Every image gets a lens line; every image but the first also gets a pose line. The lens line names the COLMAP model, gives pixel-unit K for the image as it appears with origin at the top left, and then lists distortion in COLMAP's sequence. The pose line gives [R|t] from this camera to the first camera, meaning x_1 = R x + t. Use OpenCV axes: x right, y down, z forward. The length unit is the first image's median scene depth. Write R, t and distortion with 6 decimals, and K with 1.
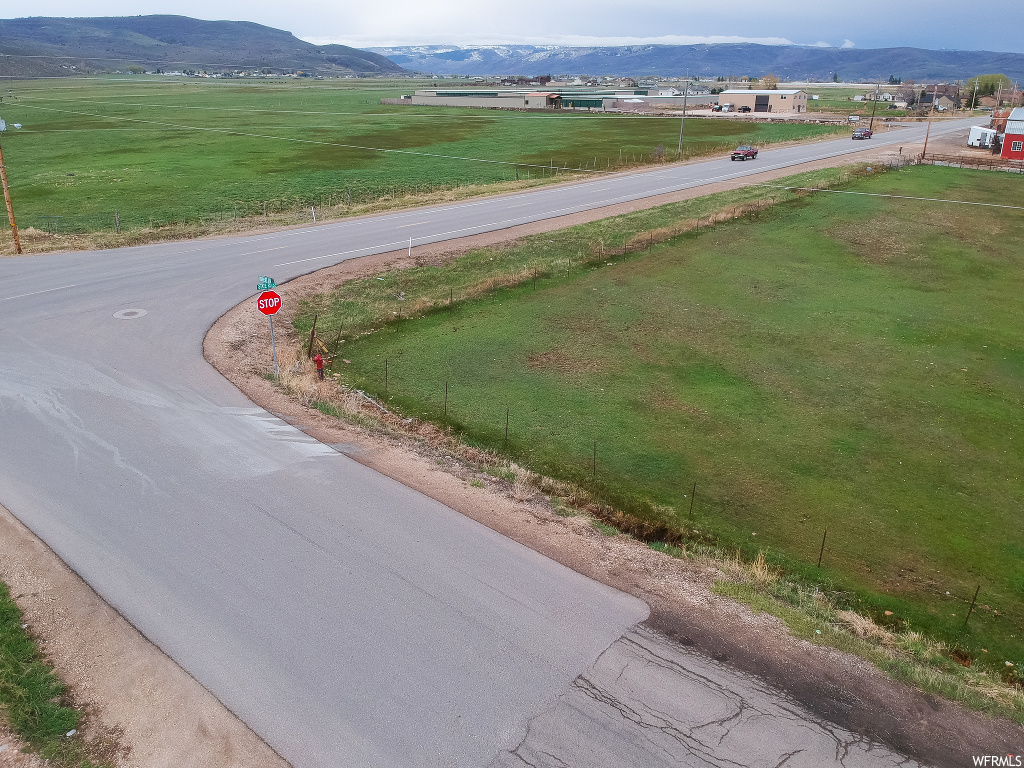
lens RADIAL K [[746.3, 0, 512.0], [0, 746.3, 384.0], [0, 0, 1]] dist [0.085490, -0.148657]
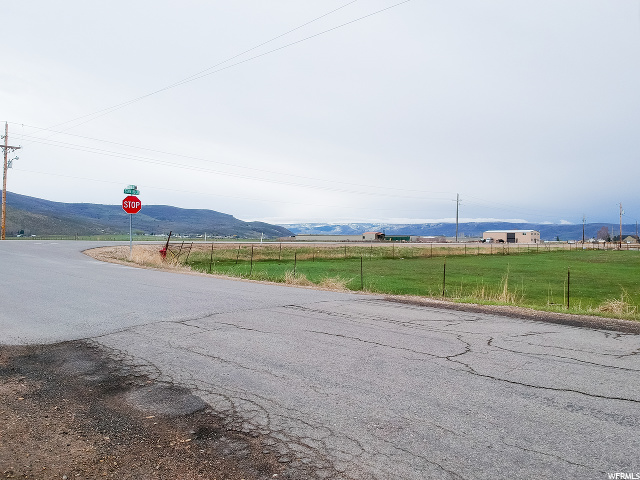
lens RADIAL K [[481.0, 0, 331.3], [0, 481.0, 239.2], [0, 0, 1]] dist [0.106678, -0.181309]
pose [[0.998336, 0.003979, -0.057534, 0.060385], [-0.025438, 0.925710, -0.377378, 0.189499], [0.051758, 0.378213, 0.924270, 0.162731]]
